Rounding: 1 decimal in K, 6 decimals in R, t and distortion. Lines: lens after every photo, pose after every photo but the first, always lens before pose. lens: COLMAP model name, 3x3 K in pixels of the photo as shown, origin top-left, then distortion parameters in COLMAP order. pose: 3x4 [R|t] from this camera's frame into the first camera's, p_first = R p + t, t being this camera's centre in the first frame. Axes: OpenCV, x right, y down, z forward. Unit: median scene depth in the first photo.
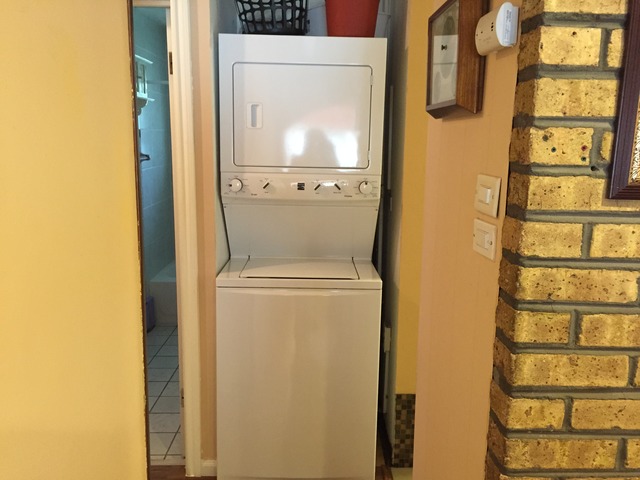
lens RADIAL K [[550.0, 0, 319.0], [0, 550.0, 240.5], [0, 0, 1]] dist [0.054519, -0.047876]
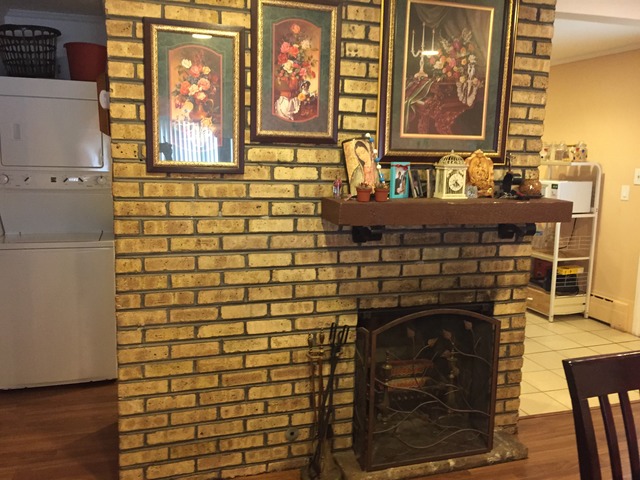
lens RADIAL K [[550.0, 0, 321.1], [0, 550.0, 239.3], [0, 0, 1]] dist [0.054519, -0.047876]
pose [[0.957424, -0.041272, 0.285720, 0.520445], [0.048905, 0.998611, -0.019626, 0.295378], [-0.284513, 0.032764, 0.958112, -1.498753]]
